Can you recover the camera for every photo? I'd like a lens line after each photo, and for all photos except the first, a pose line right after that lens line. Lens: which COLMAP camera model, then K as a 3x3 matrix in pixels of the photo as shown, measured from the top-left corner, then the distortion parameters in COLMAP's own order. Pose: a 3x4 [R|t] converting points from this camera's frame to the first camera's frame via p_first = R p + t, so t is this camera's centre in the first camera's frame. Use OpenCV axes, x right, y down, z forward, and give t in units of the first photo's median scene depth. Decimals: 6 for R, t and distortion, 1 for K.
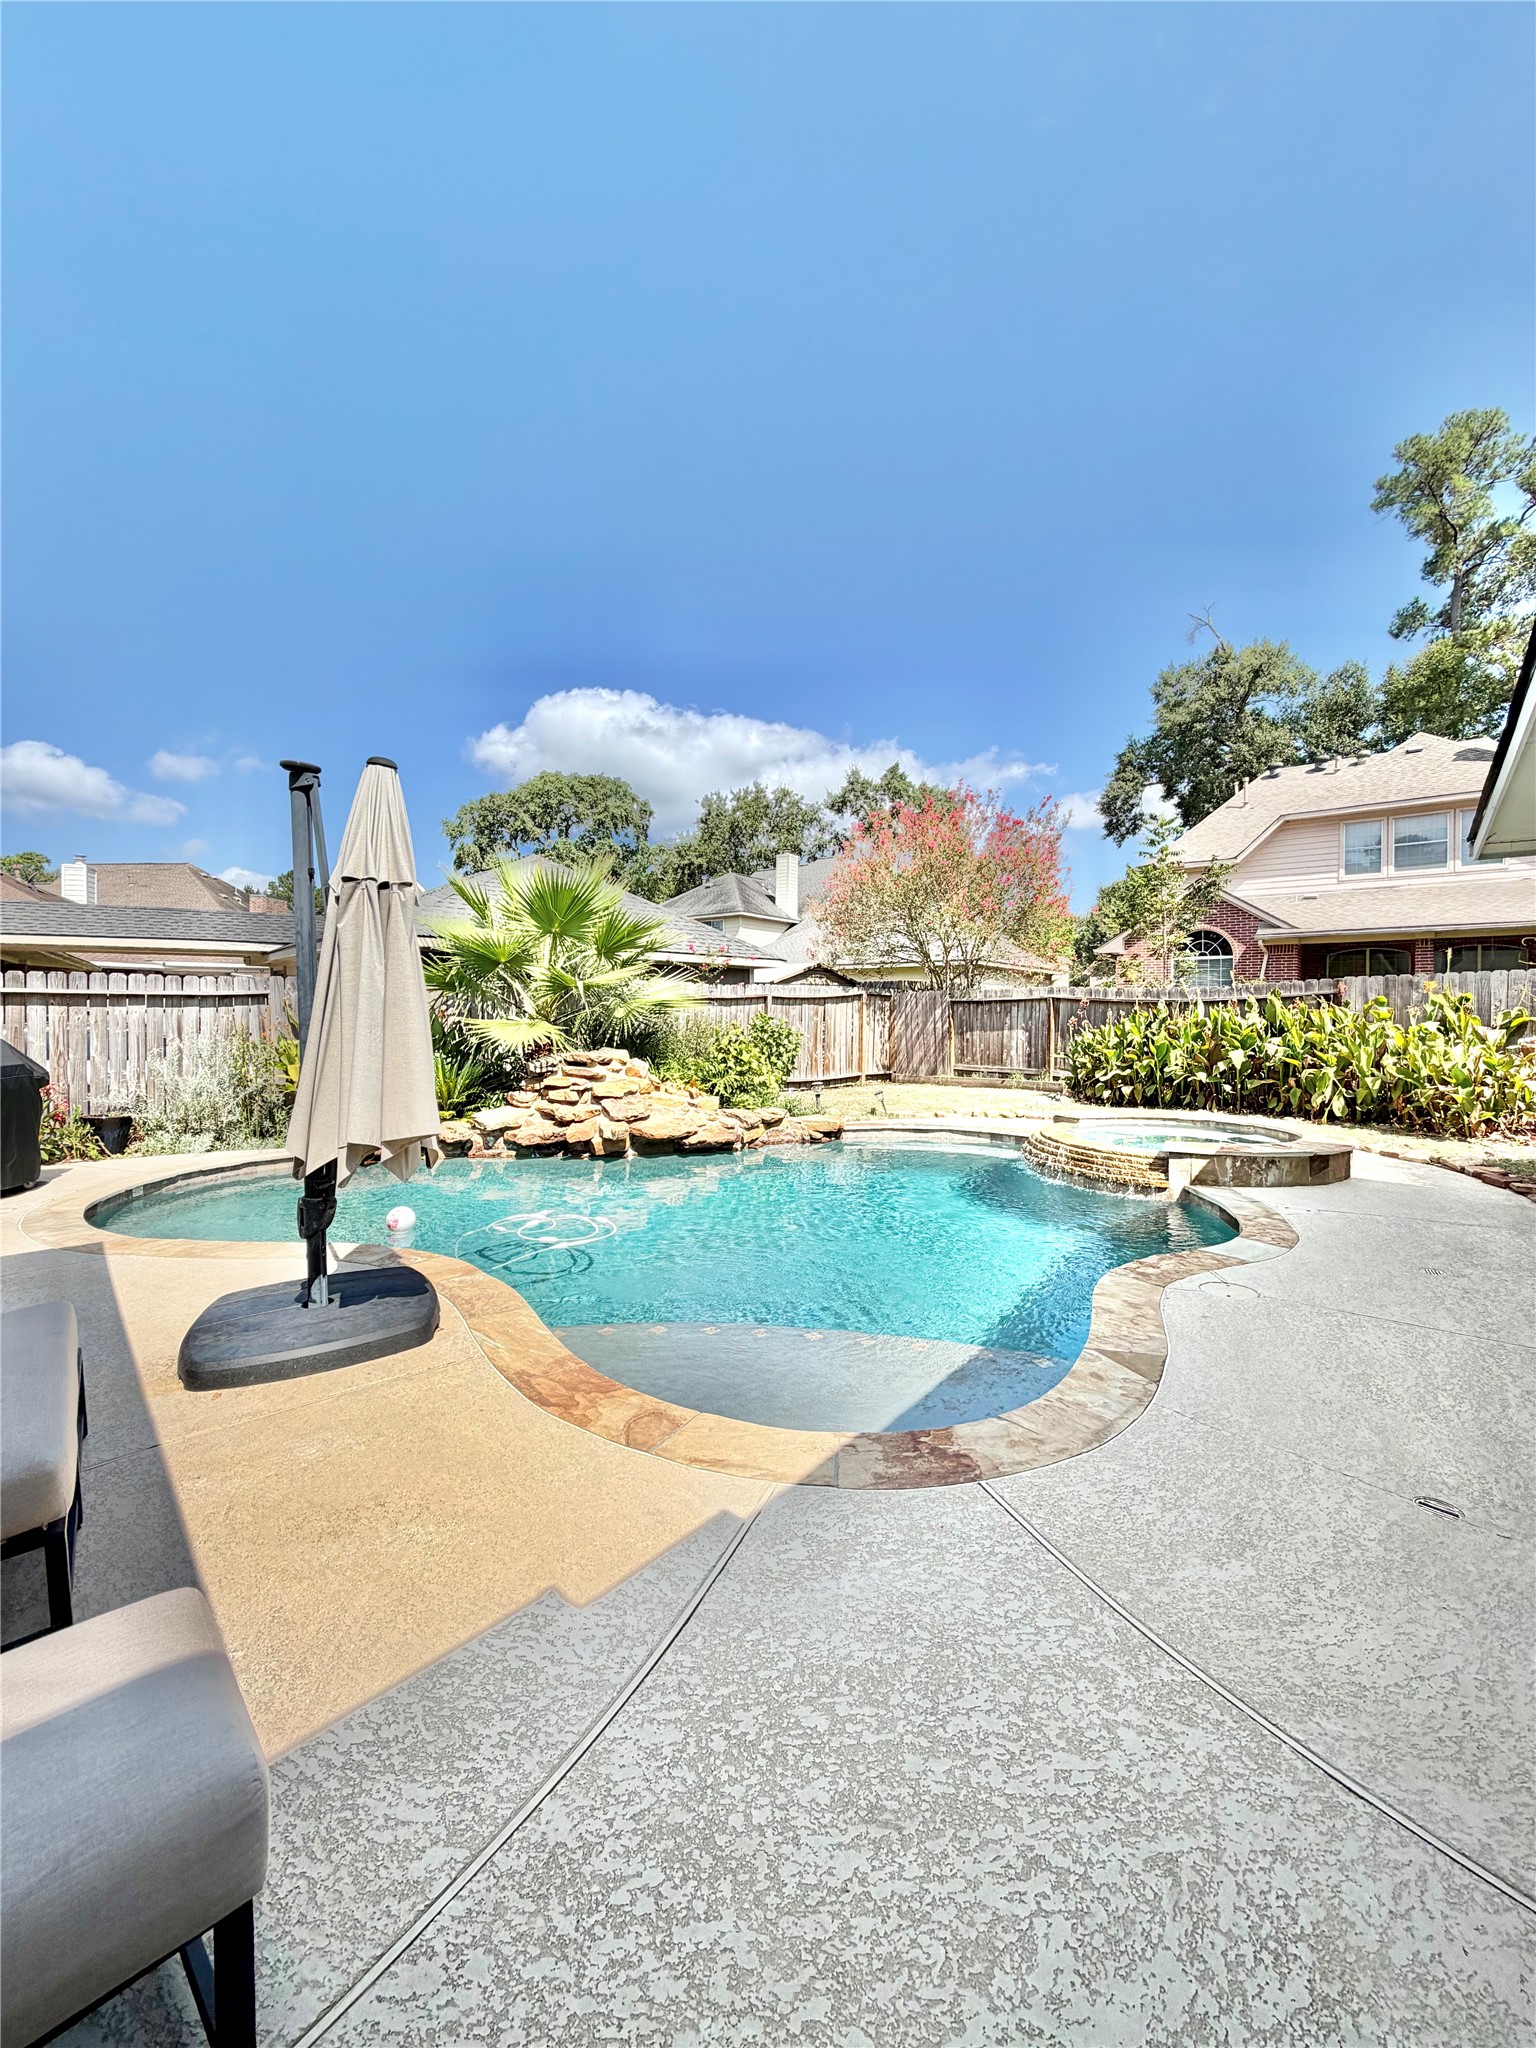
lens RADIAL K [[817.9, 0, 762.0], [0, 817.9, 1020.0], [0, 0, 1]] dist [0.000476, -0.000242]
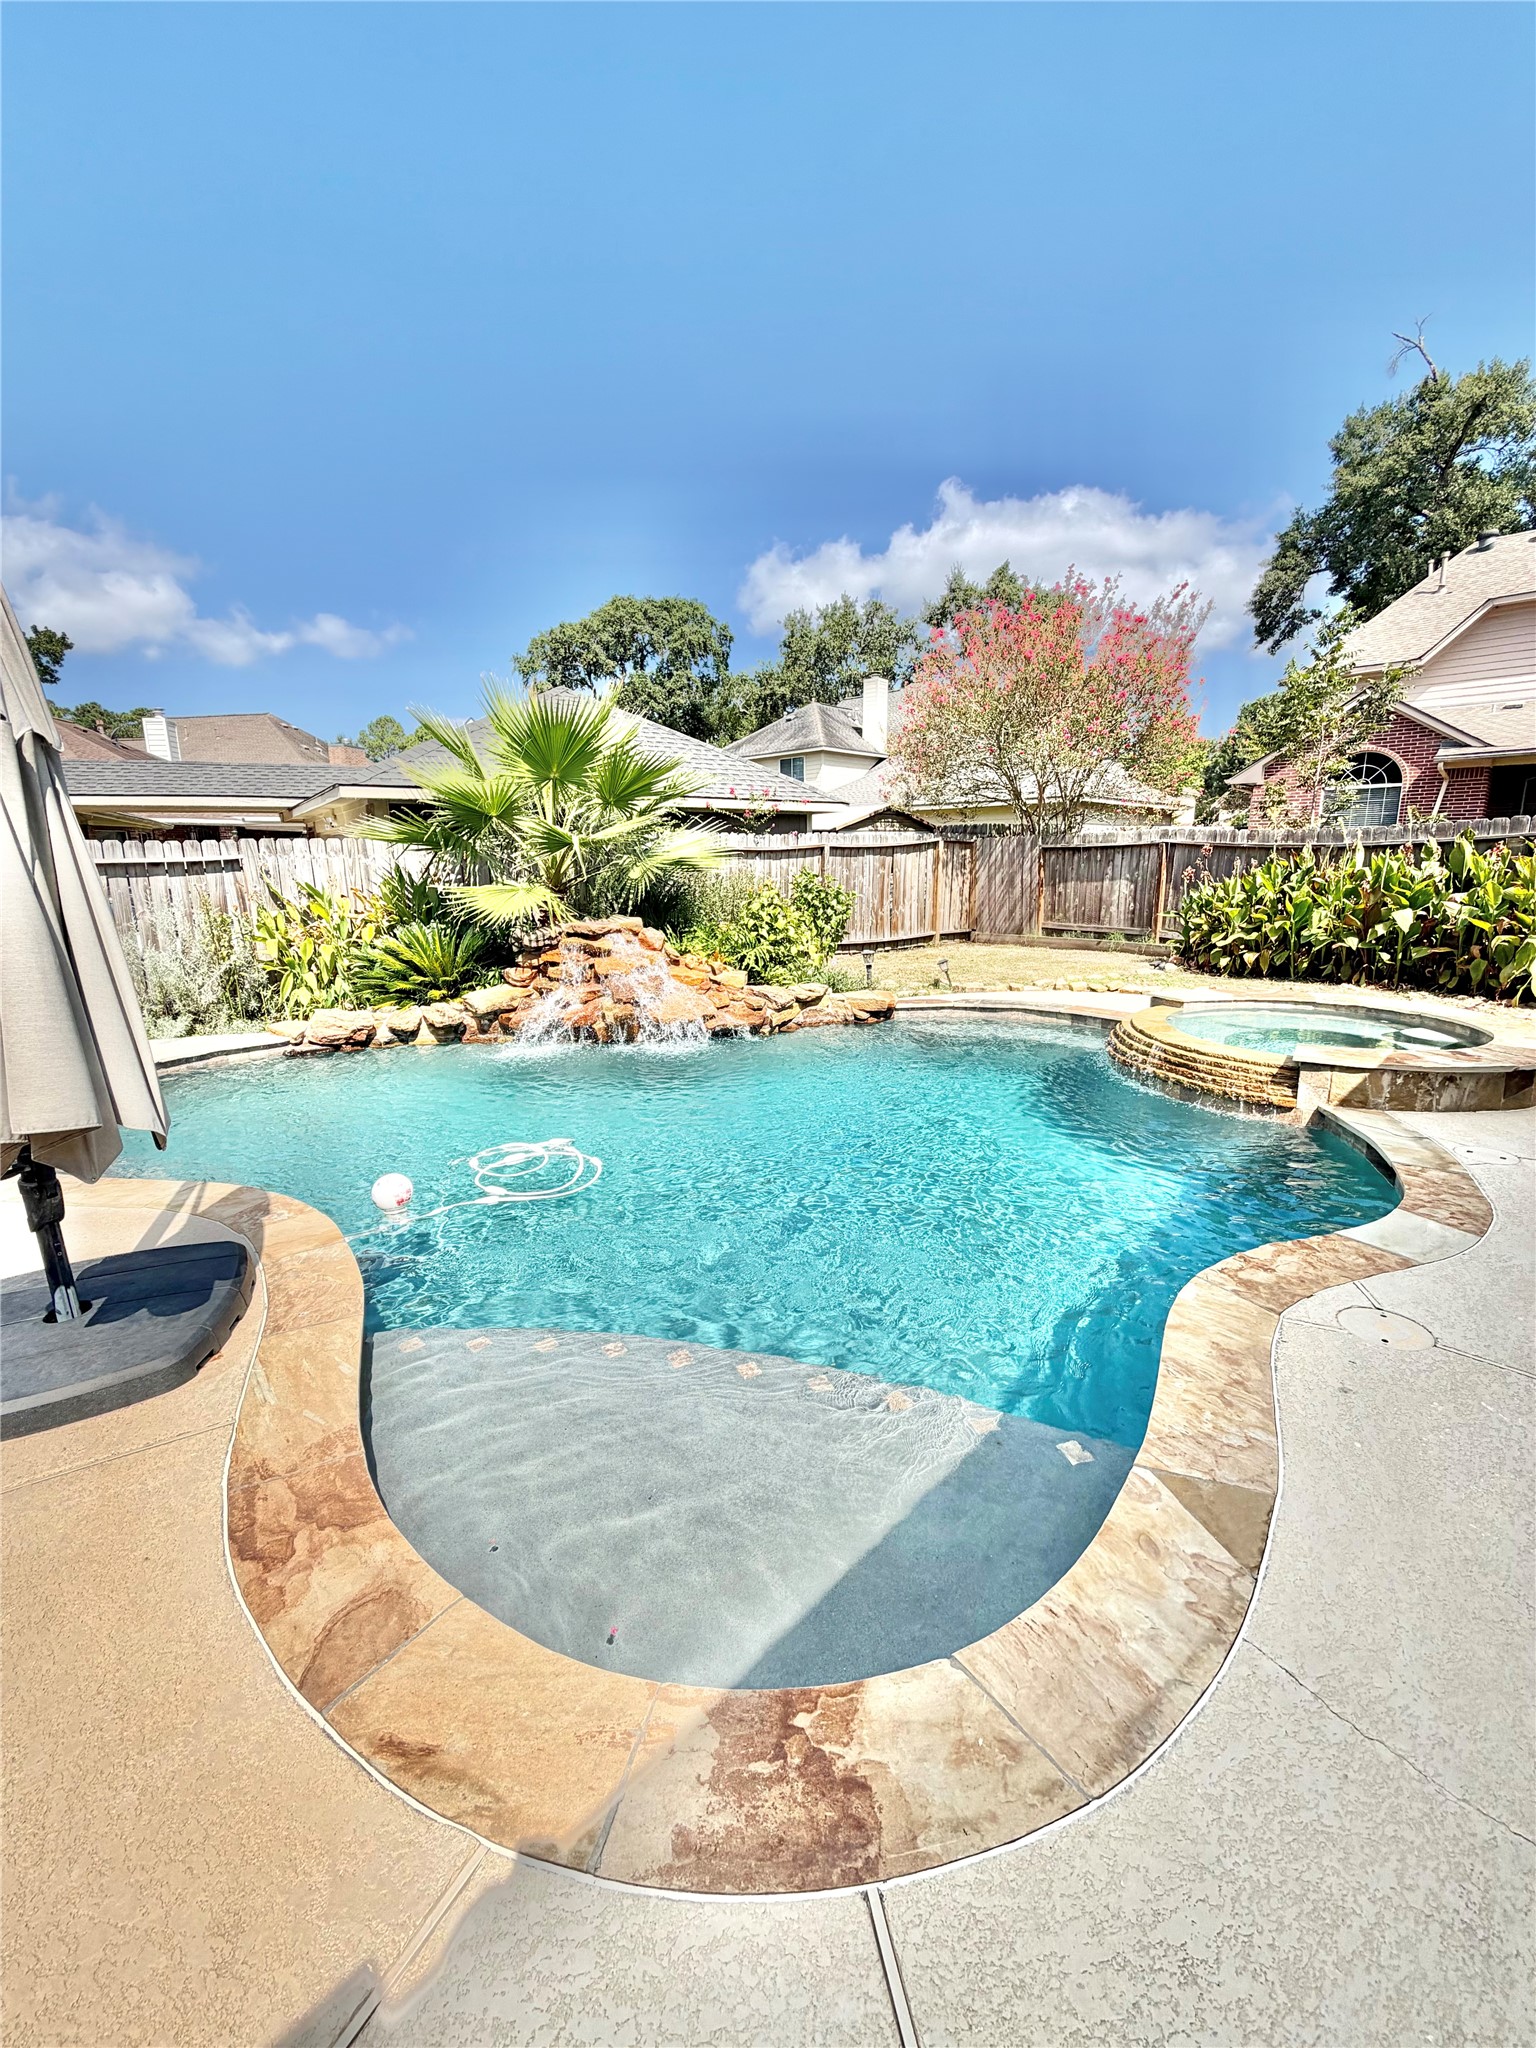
lens RADIAL K [[817.9, 0, 762.0], [0, 817.9, 1020.0], [0, 0, 1]] dist [0.000476, -0.000242]
pose [[0.993013, 0.007423, -0.117771, 0.052559], [0.014931, 0.982094, 0.187798, -0.014312], [0.117056, -0.188245, 0.975121, 0.121813]]
